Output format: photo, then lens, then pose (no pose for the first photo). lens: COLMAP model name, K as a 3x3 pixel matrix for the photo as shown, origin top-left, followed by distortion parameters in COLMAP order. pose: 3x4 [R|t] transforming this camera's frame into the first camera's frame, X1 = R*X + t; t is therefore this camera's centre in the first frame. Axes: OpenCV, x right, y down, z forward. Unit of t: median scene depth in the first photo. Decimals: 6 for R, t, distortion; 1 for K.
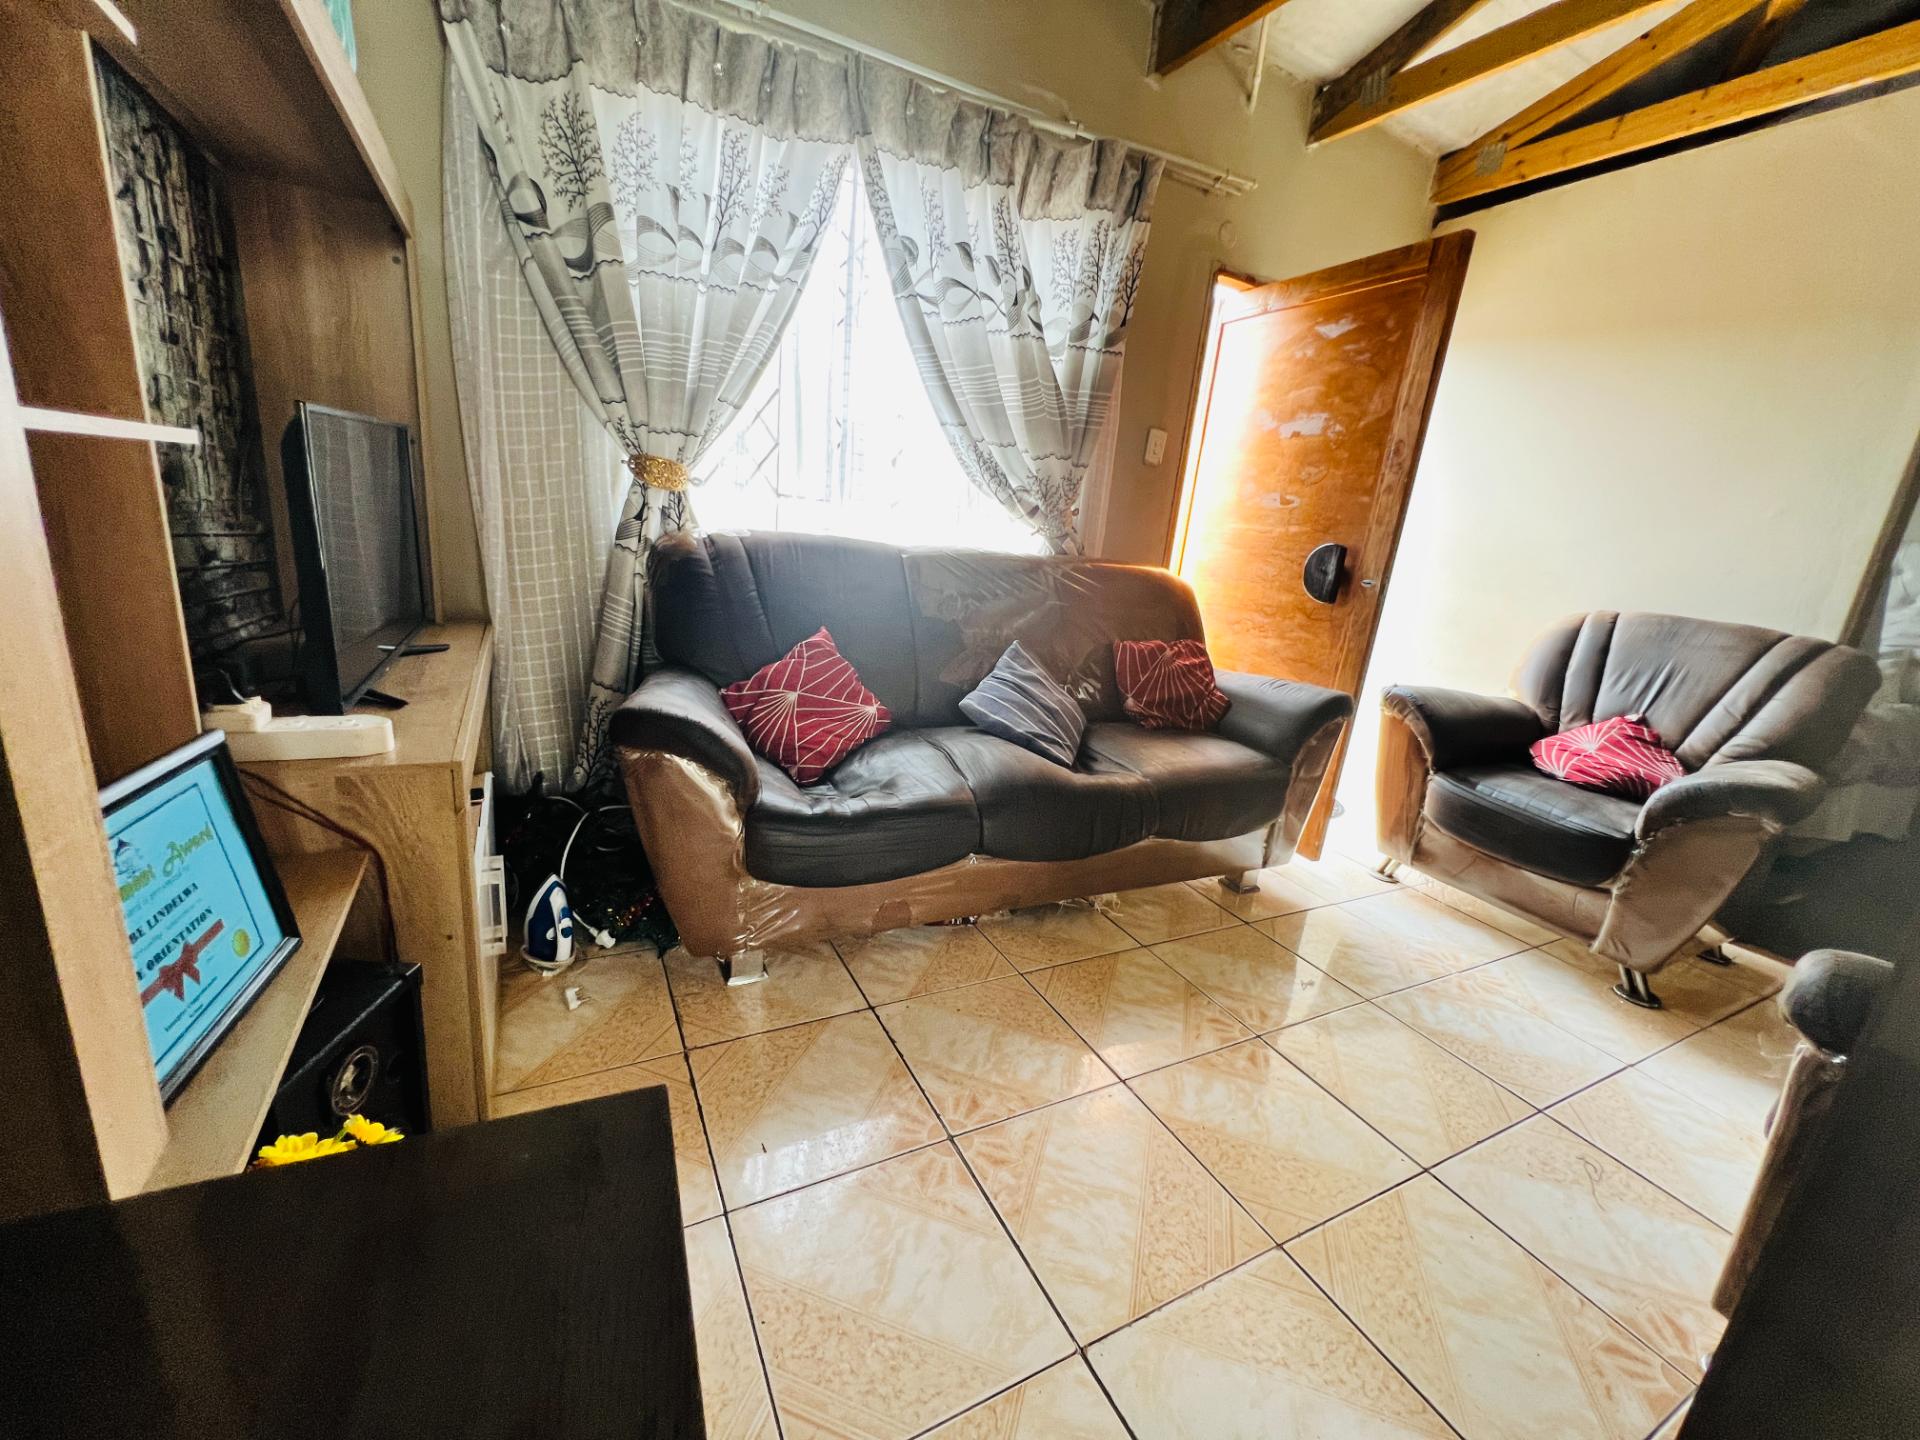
lens RADIAL K [[767.8, 0, 960.0], [0, 767.8, 720.0], [0, 0, 1]] dist [-0.007019, 0.000650]
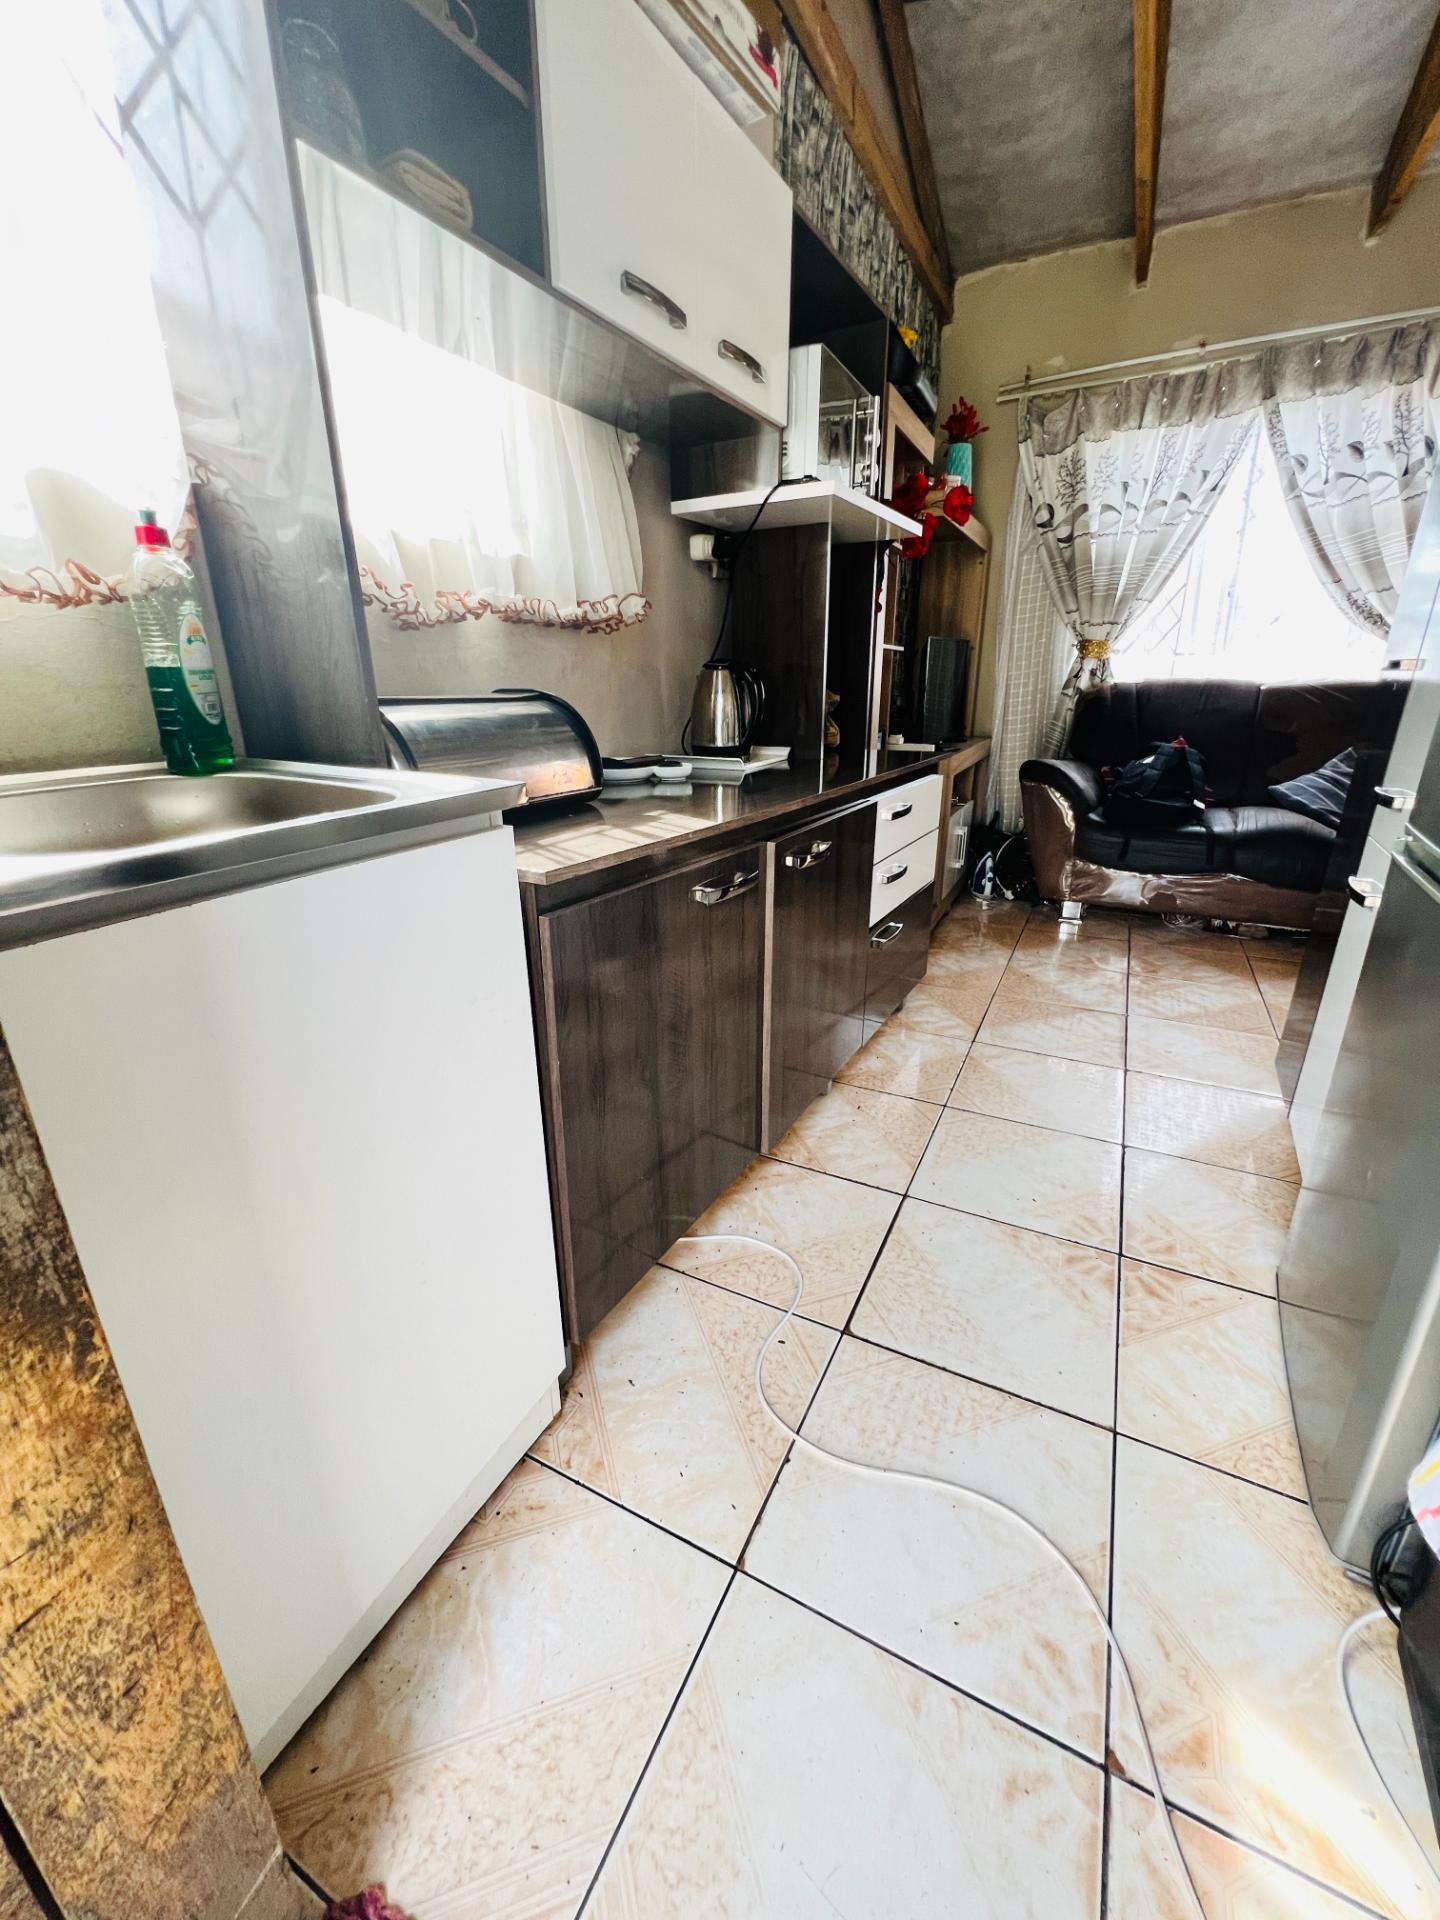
lens RADIAL K [[771.4, 0, 720.0], [0, 771.4, 960.0], [0, 0, 1]] dist [-0.000079, 0.000230]
pose [[0.581681, 0.184528, -0.792210, 0.659431], [-0.149666, 0.981580, 0.118746, 0.302361], [0.799529, 0.049495, 0.598584, -0.722976]]
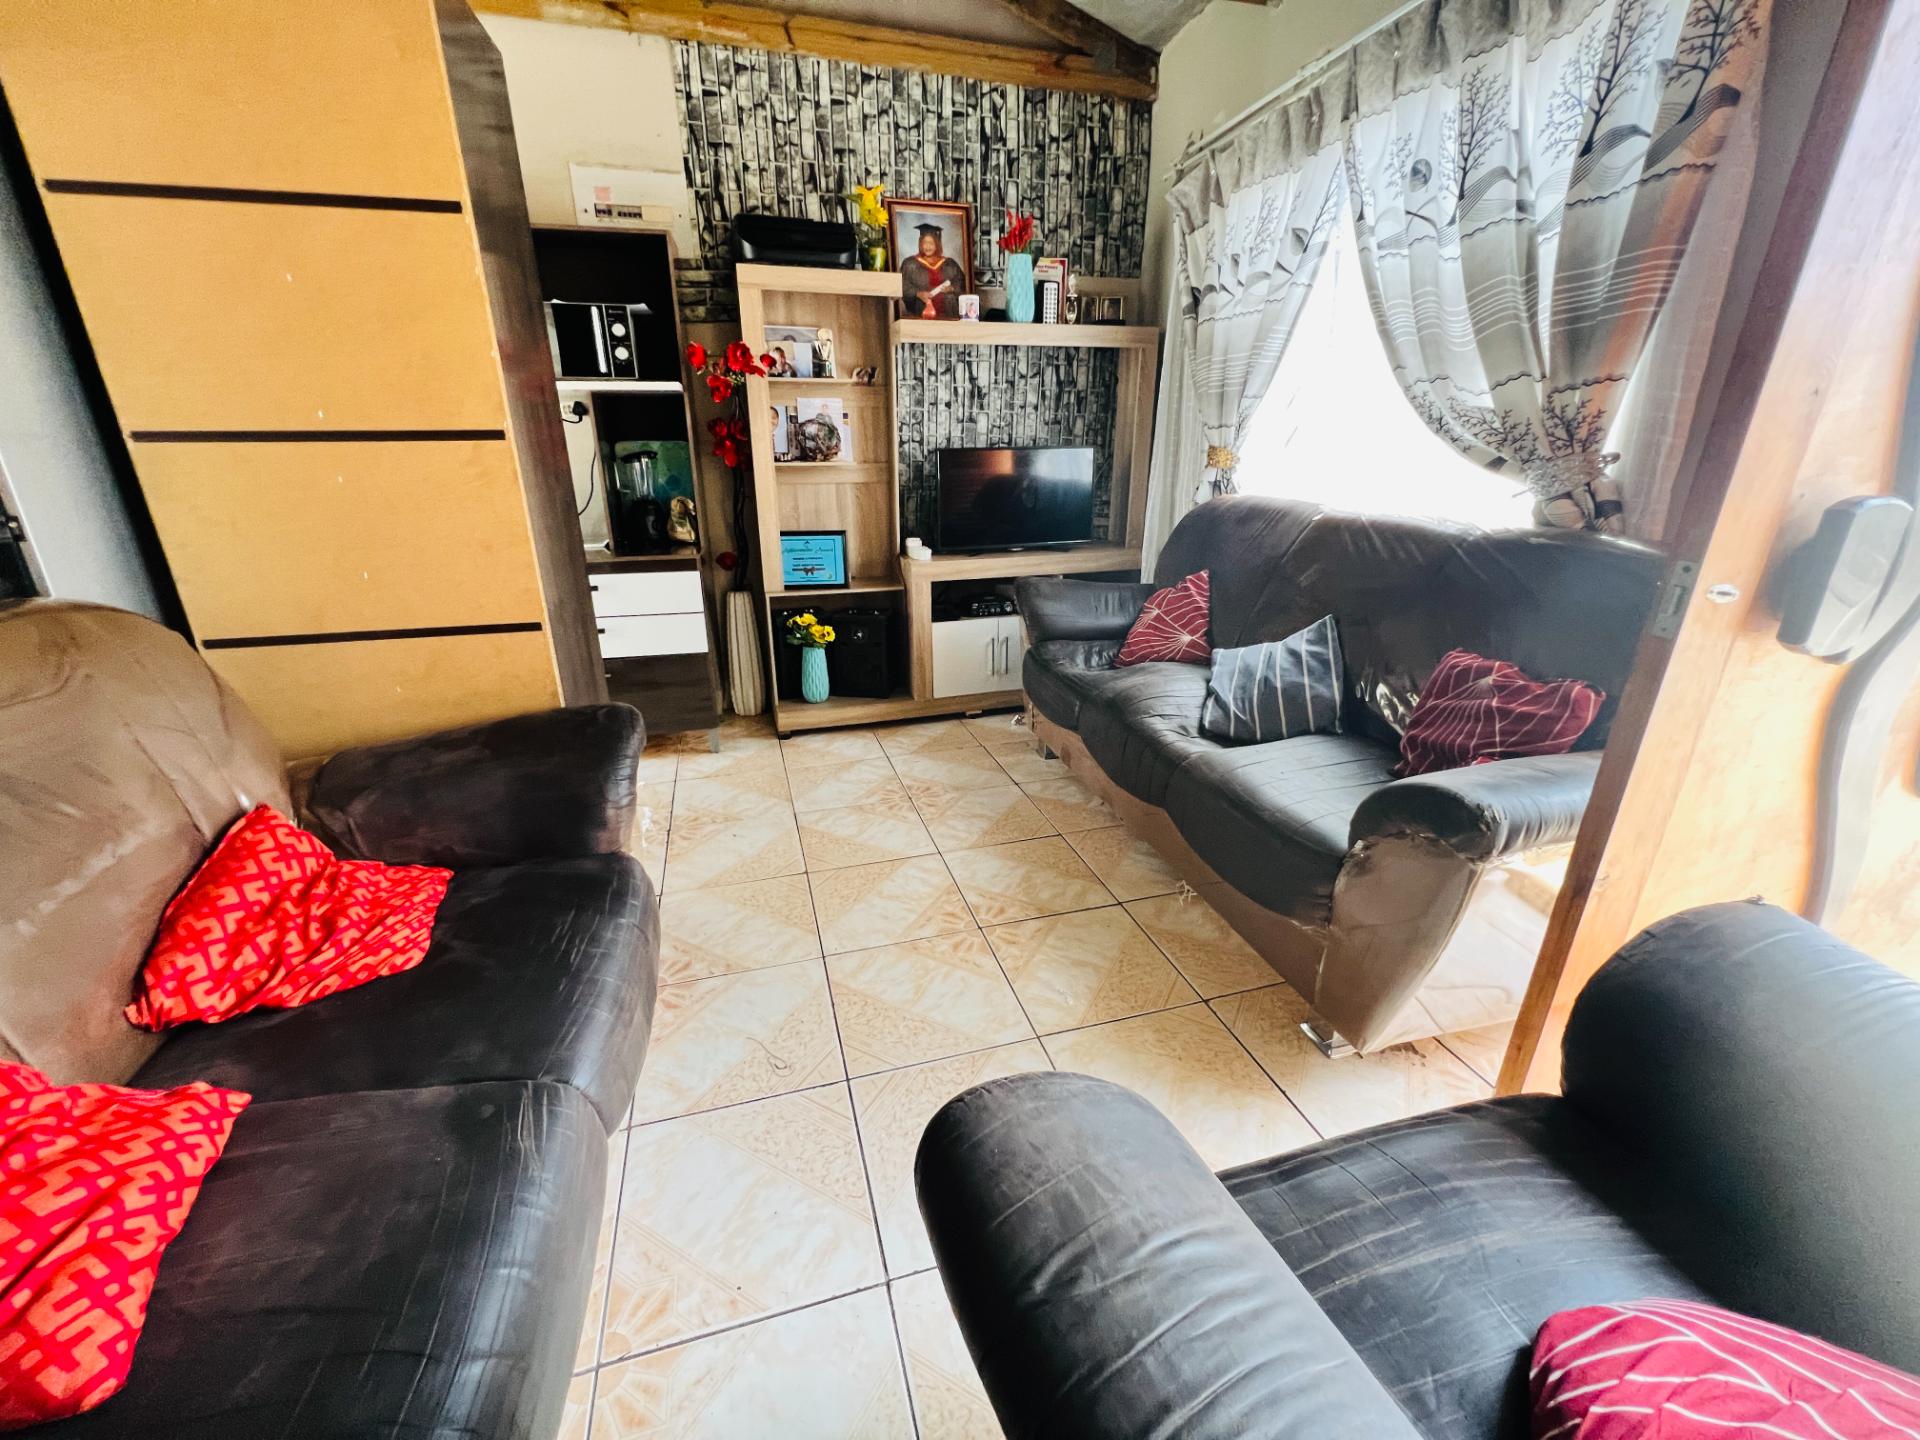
lens RADIAL K [[767.8, 0, 960.0], [0, 767.8, 720.0], [0, 0, 1]] dist [-0.007019, 0.000650]
pose [[-0.190660, 0.243504, -0.950976, 1.224062], [-0.268763, 0.918783, 0.289145, -0.159504], [0.944148, 0.310715, -0.109730, 0.885576]]
